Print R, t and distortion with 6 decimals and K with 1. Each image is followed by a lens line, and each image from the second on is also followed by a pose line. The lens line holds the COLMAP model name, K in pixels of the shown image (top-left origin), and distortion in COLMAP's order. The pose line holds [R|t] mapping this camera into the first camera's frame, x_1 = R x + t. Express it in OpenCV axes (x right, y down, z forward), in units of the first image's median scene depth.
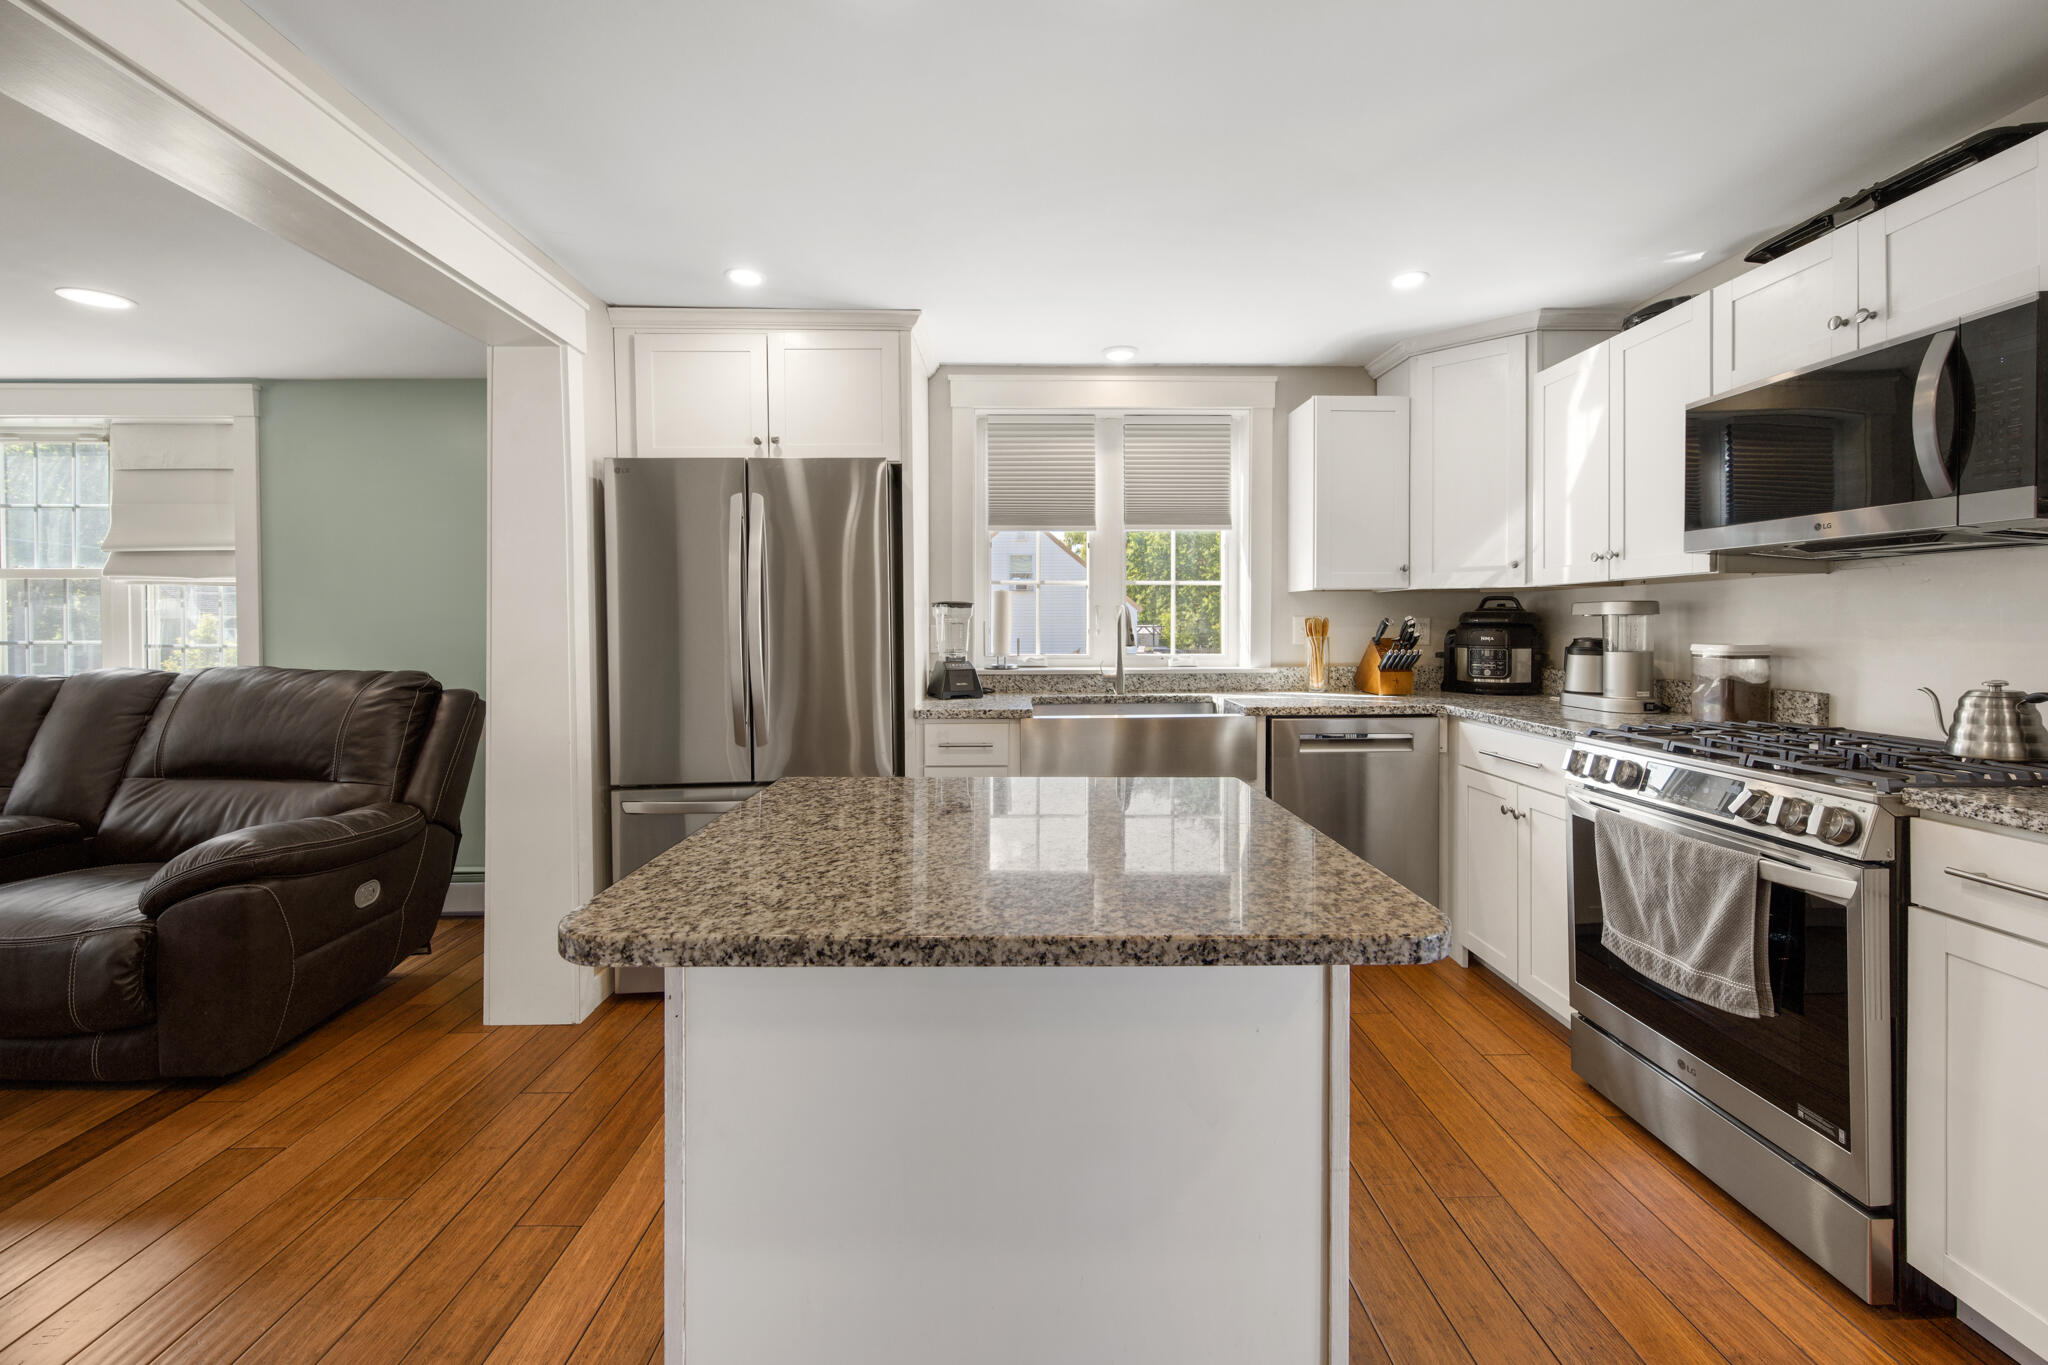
lens RADIAL K [[825.2, 0, 1005.1], [0, 825.2, 616.0], [0, 0, 1]] dist [-0.000132, 0.000044]
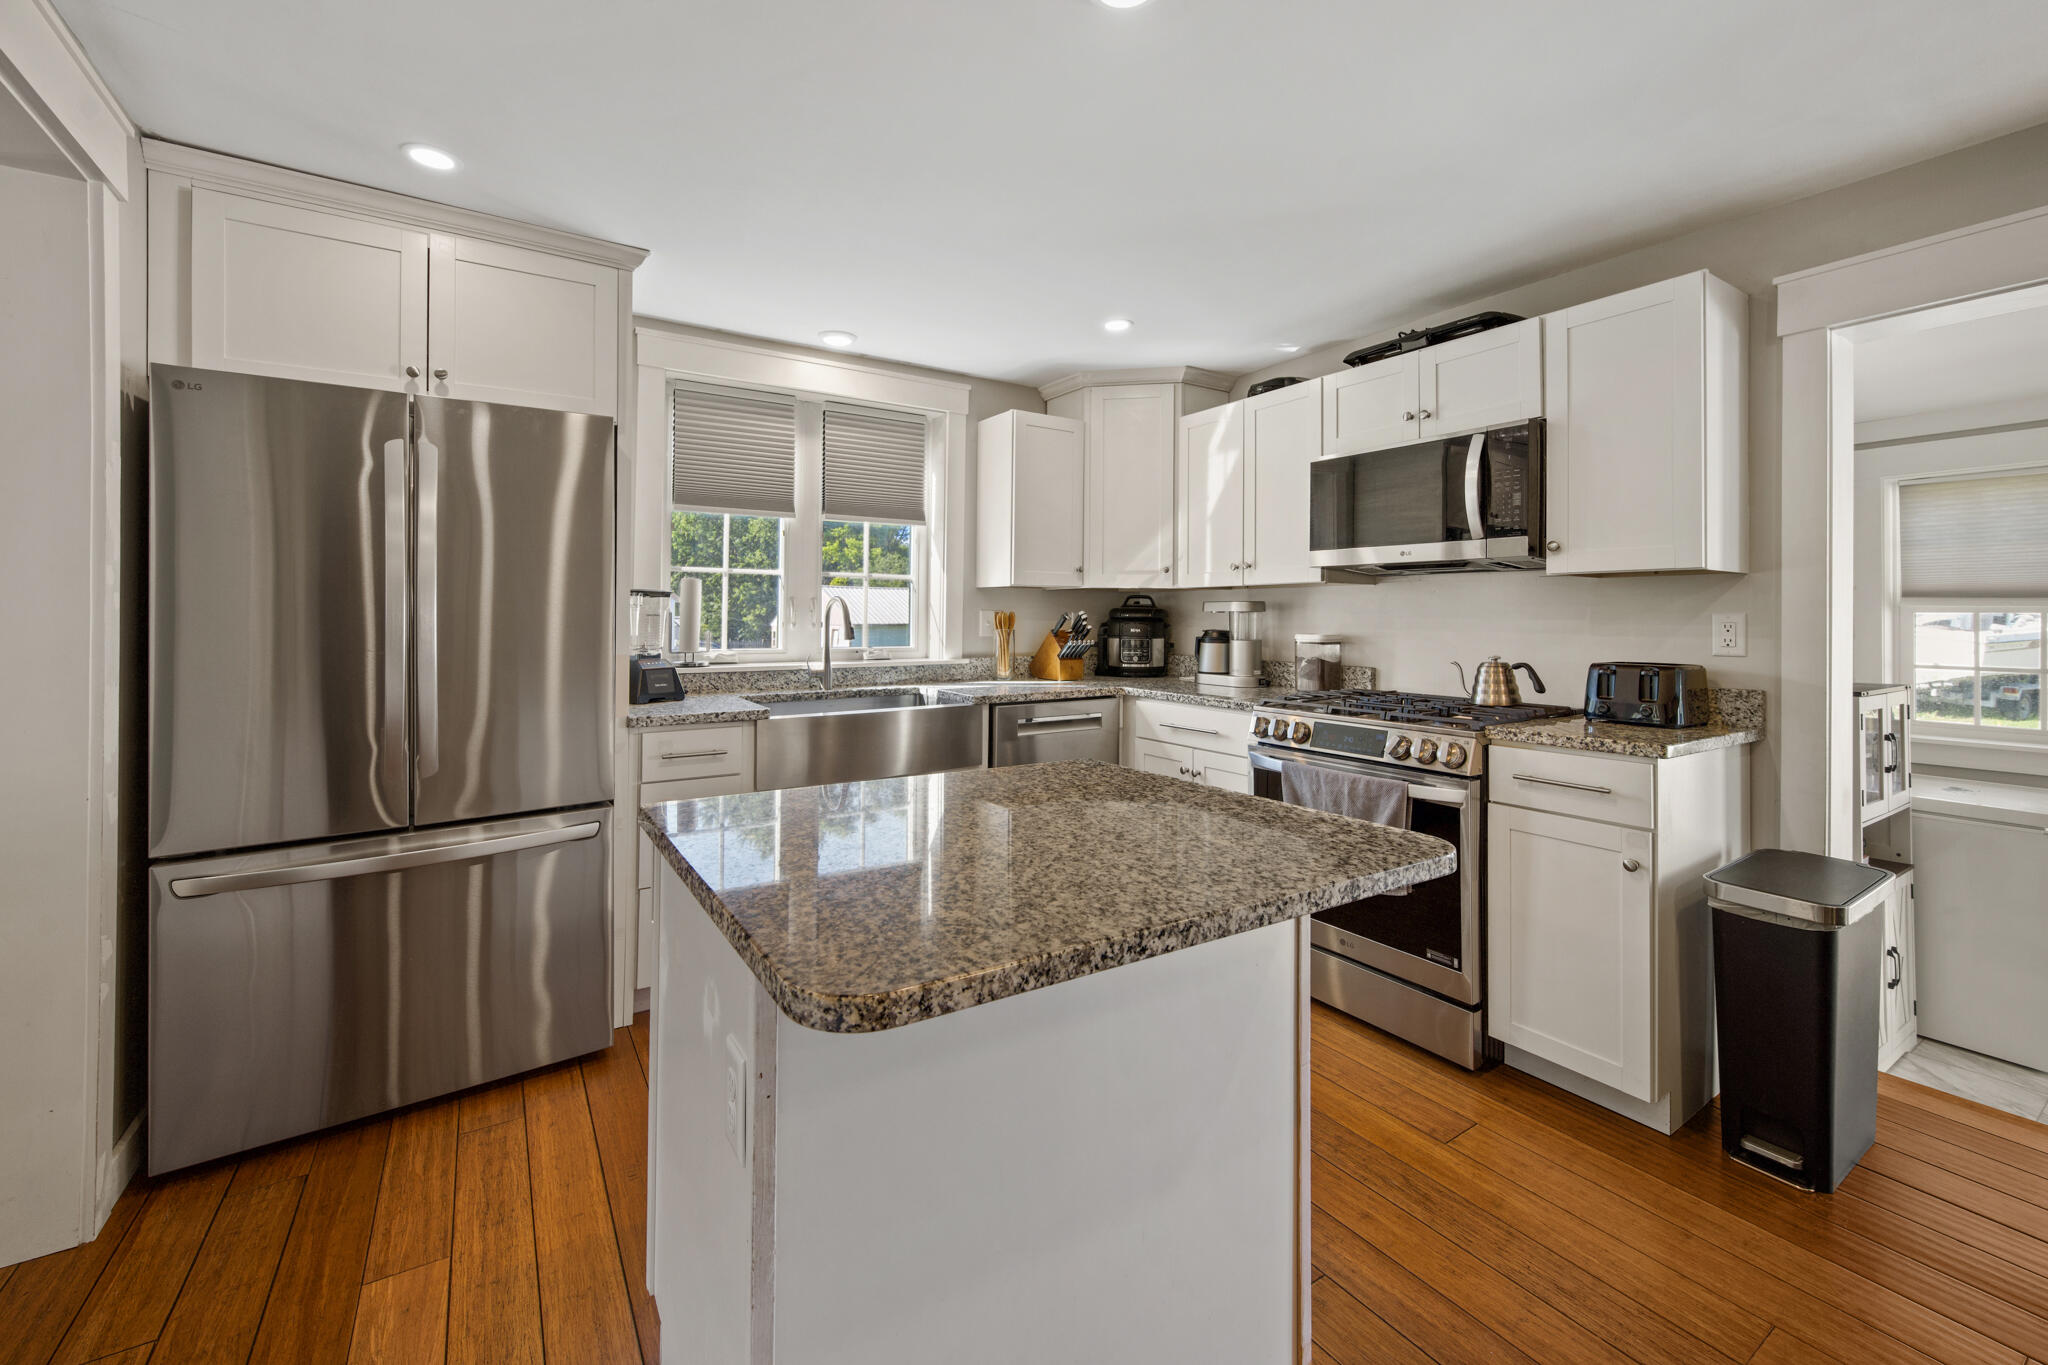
lens RADIAL K [[825.2, 0, 1068.9], [0, 825.2, 591.9], [0, 0, 1]] dist [-0.000132, 0.000044]
pose [[0.849218, 0.021077, 0.527621, -0.182824], [-0.010409, 0.999677, -0.023180, 0.000122], [-0.527939, 0.014193, 0.849164, 0.043873]]
